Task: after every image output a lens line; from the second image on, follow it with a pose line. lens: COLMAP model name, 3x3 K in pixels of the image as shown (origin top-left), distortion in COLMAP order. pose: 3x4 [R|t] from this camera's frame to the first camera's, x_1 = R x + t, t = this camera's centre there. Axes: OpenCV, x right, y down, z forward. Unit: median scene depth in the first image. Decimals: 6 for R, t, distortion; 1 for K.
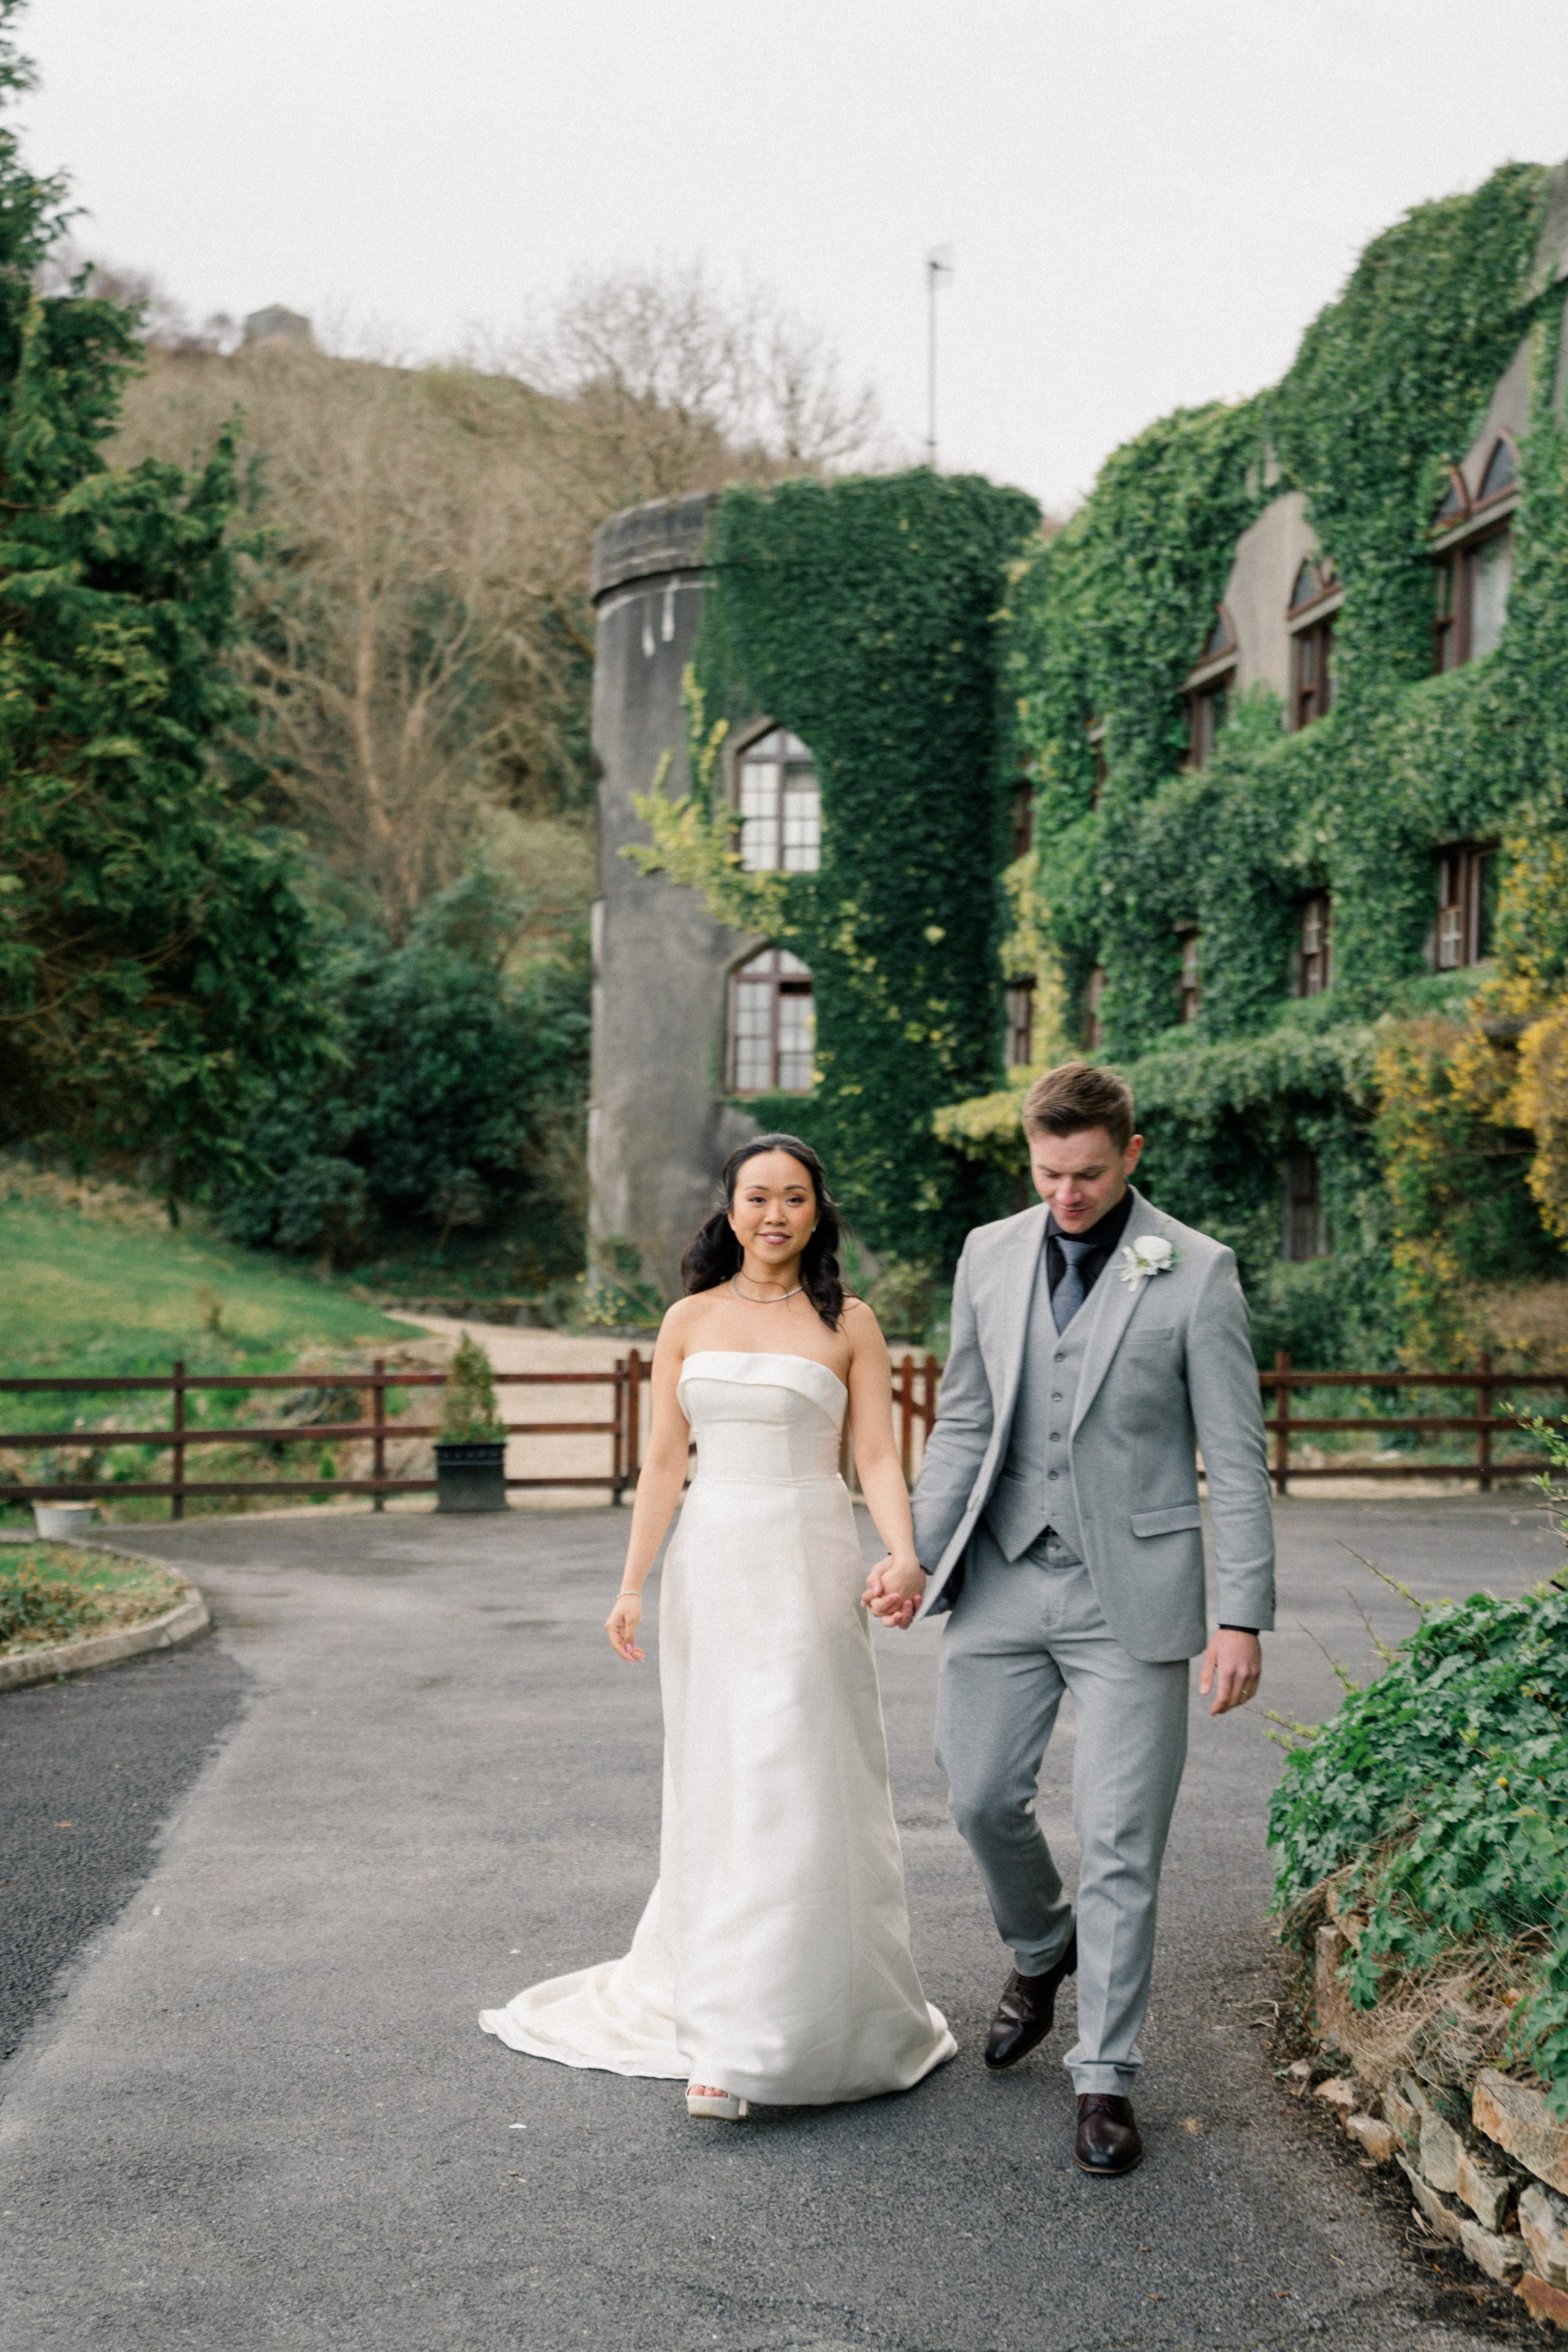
lens RADIAL K [[3548.8, 0, 803.8], [0, 3548.8, 1166.5], [0, 0, 1]] dist [0.256821, 0.000000]
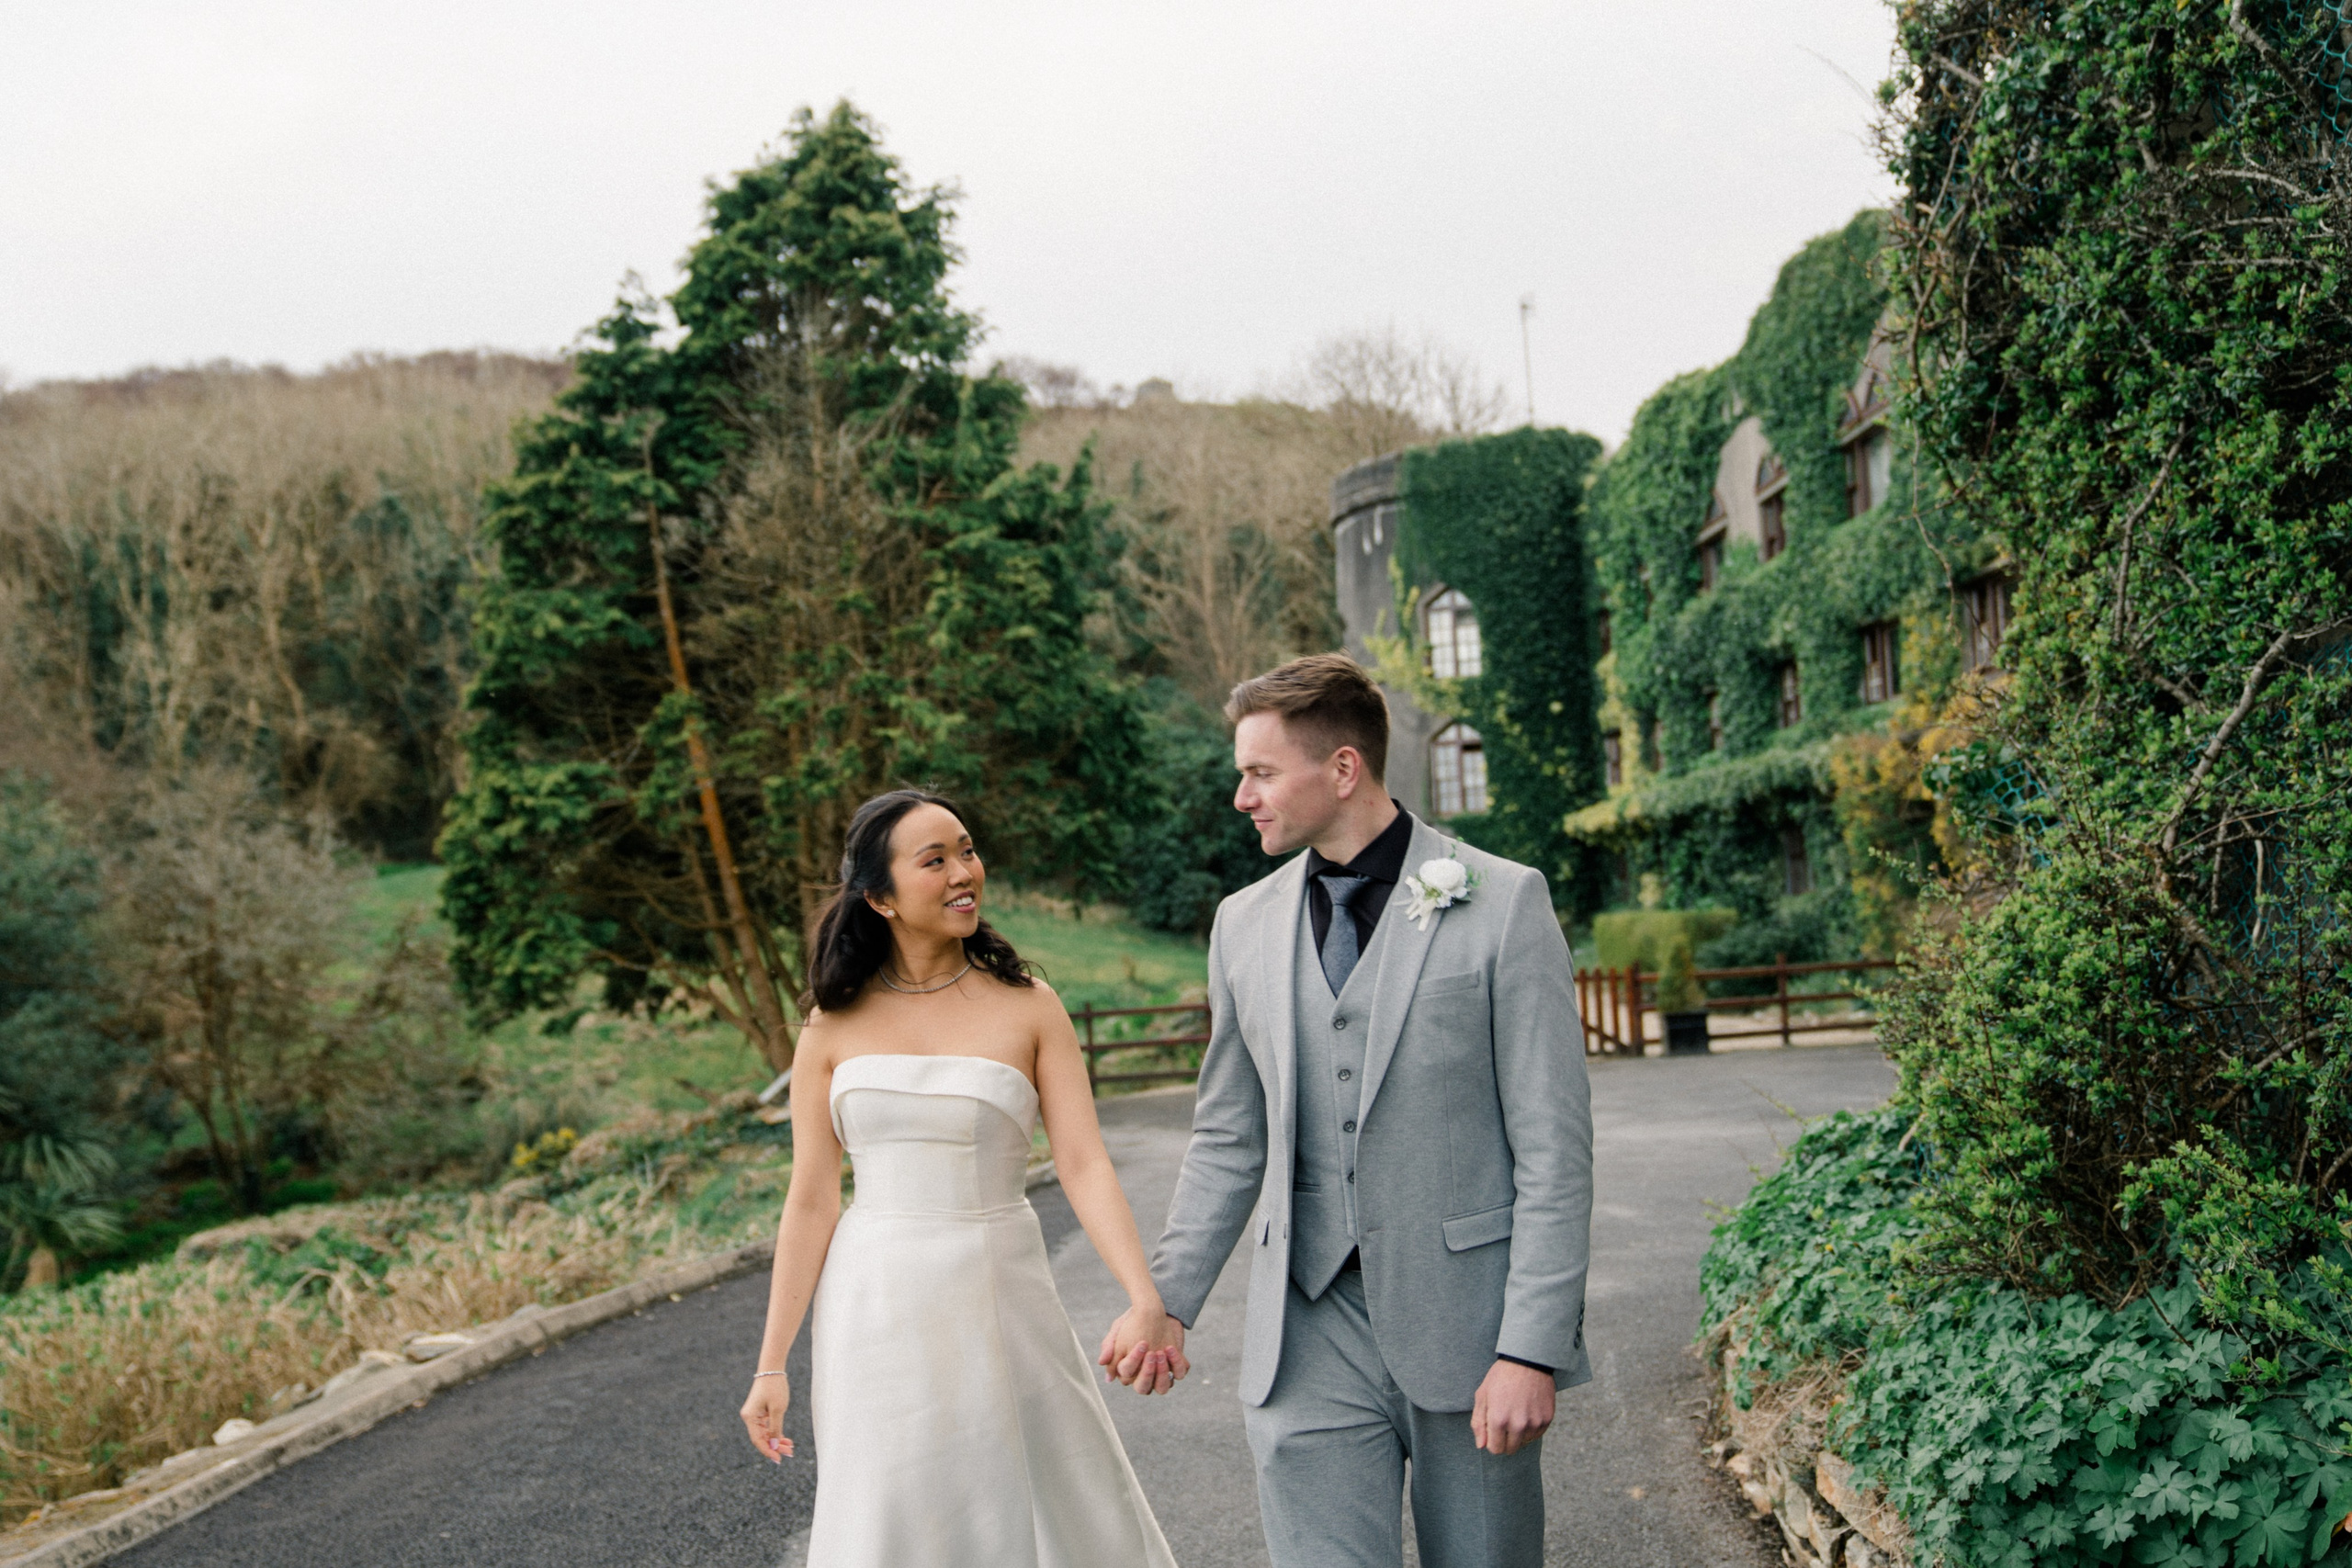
lens RADIAL K [[2152.6, 0, 1199.0], [0, 2152.6, 774.8], [0, 0, 1]] dist [0.006613, 0.000000]
pose [[0.987716, -0.075340, -0.136899, 0.012494], [0.069307, 0.996425, -0.048318, 0.001505], [0.140049, 0.038236, 0.989406, 0.019468]]
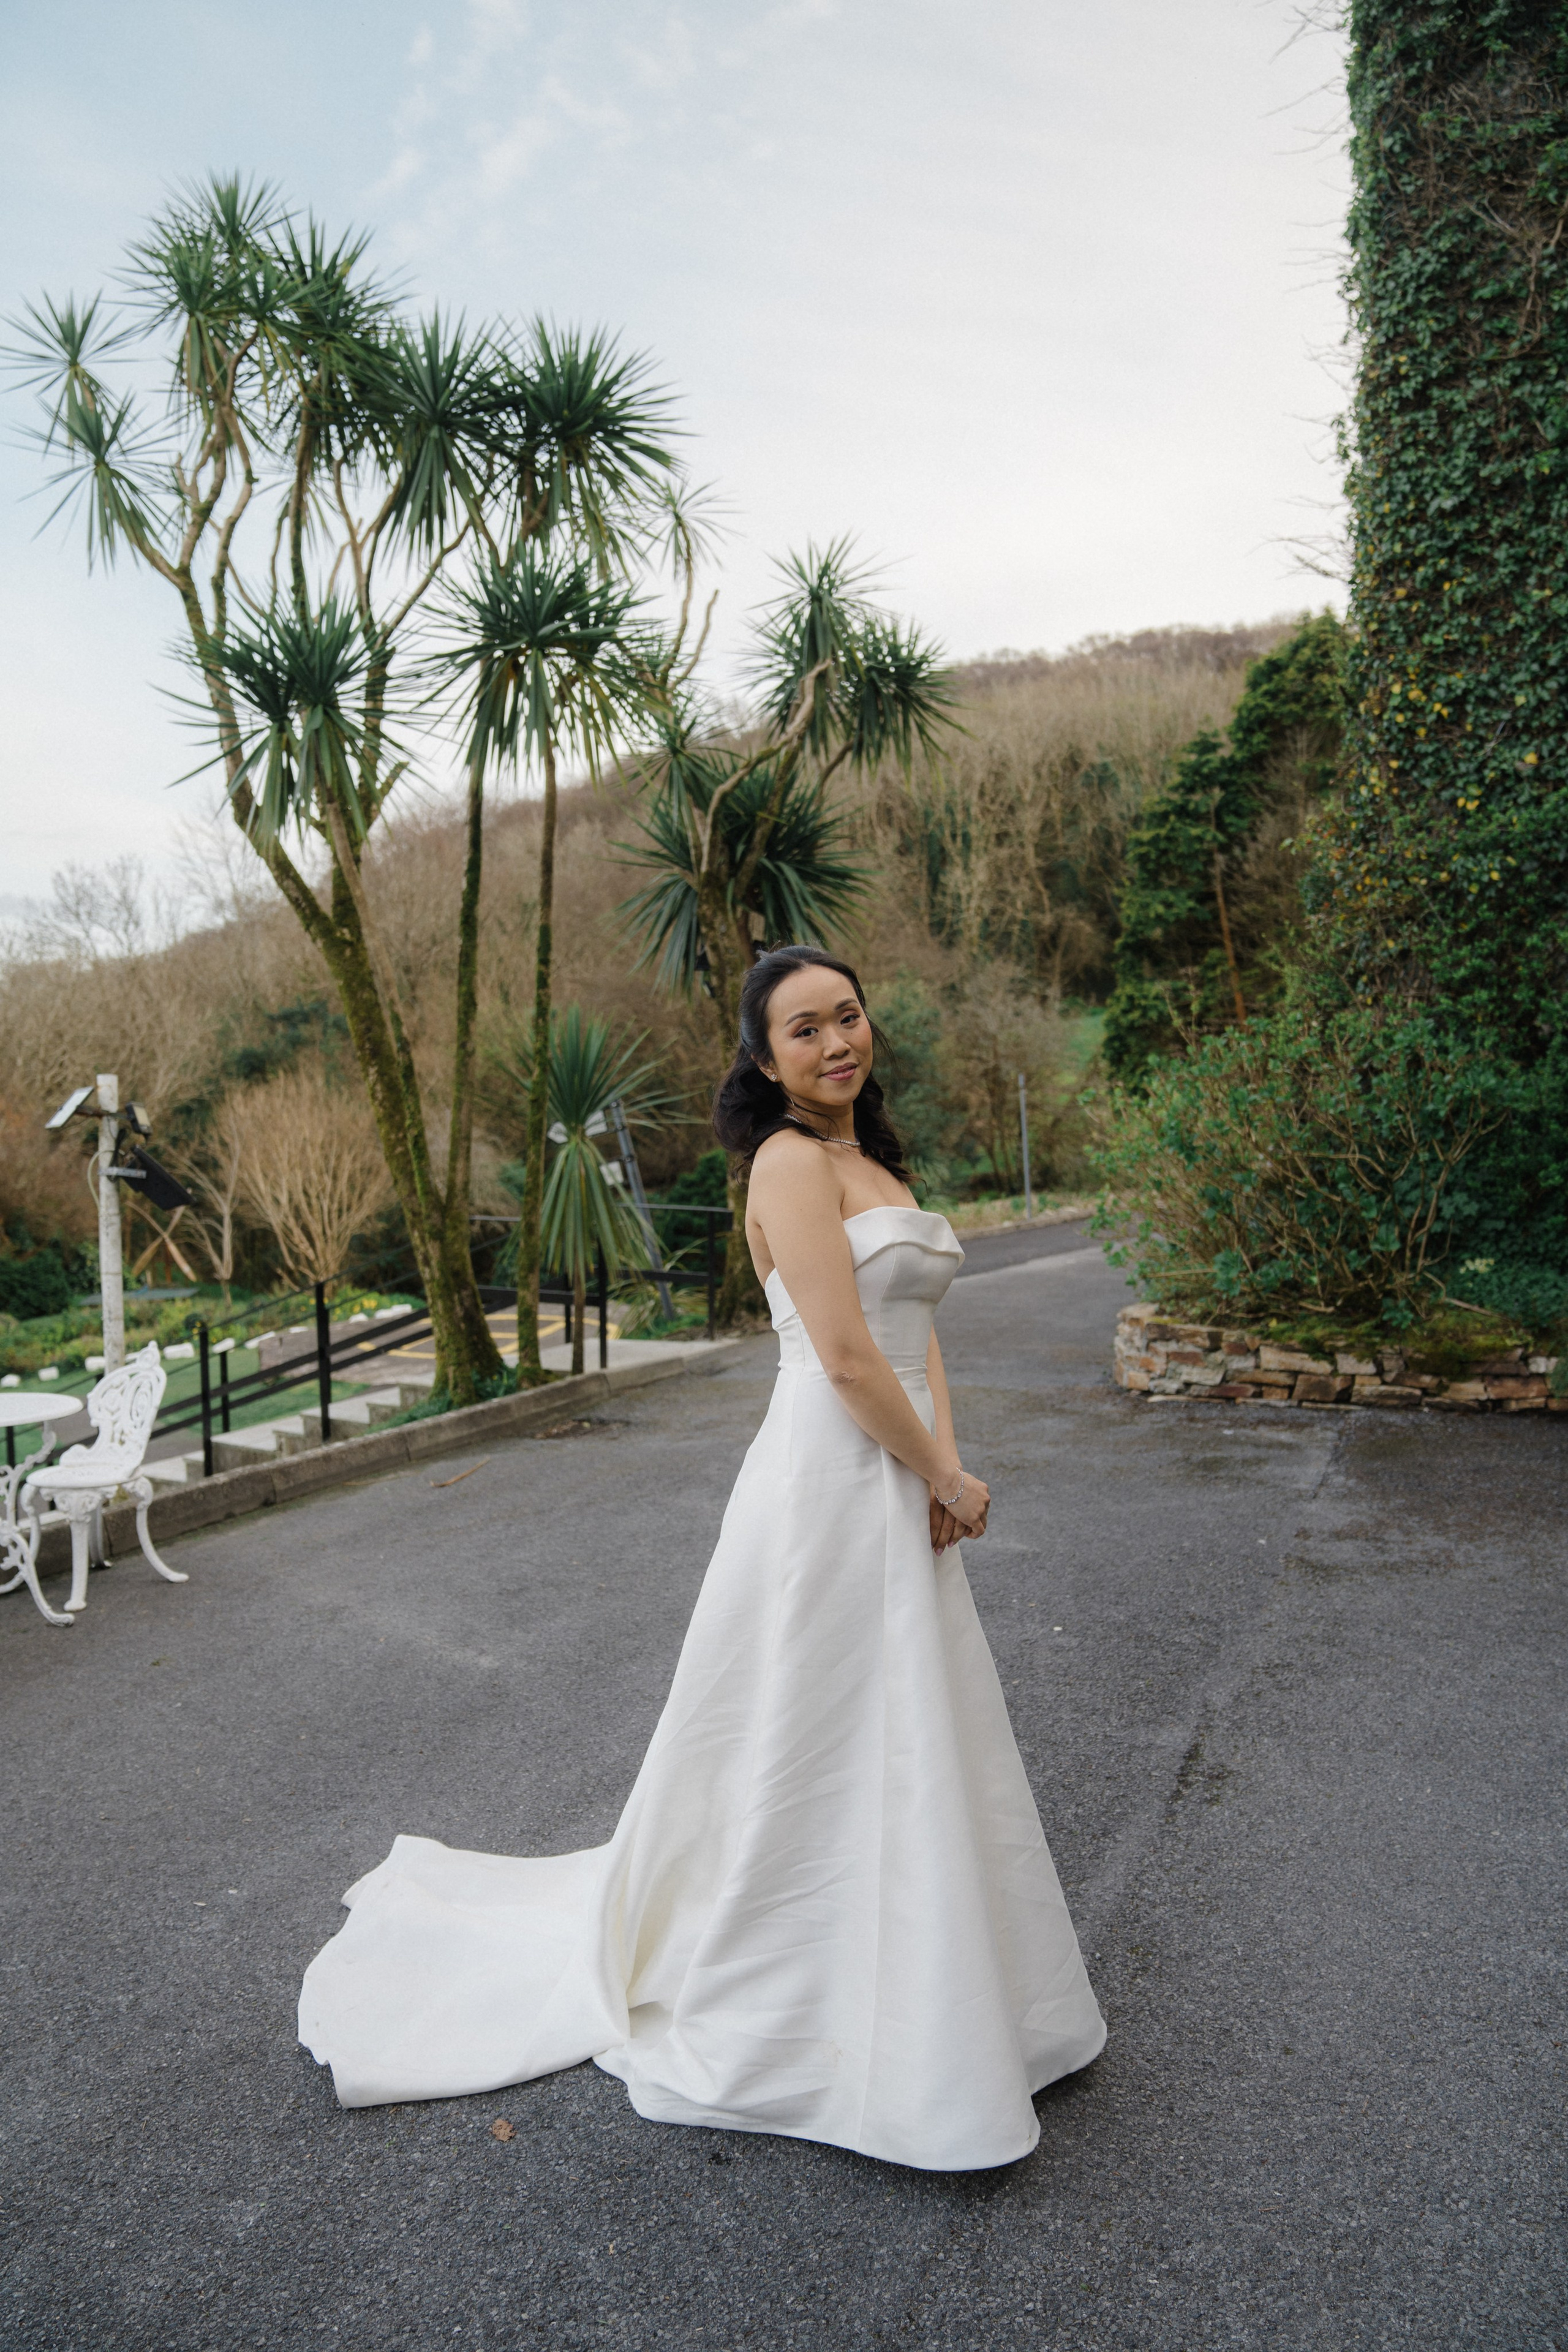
lens RADIAL K [[1641.1, 0, 789.1], [0, 1641.1, 1181.4], [0, 0, 1]] dist [-0.120580, 0.075466]
pose [[0.768874, 0.018721, -0.639126, 0.174600], [0.036944, 0.996601, 0.073637, -0.007760], [0.638332, -0.080230, 0.765569, -0.239952]]
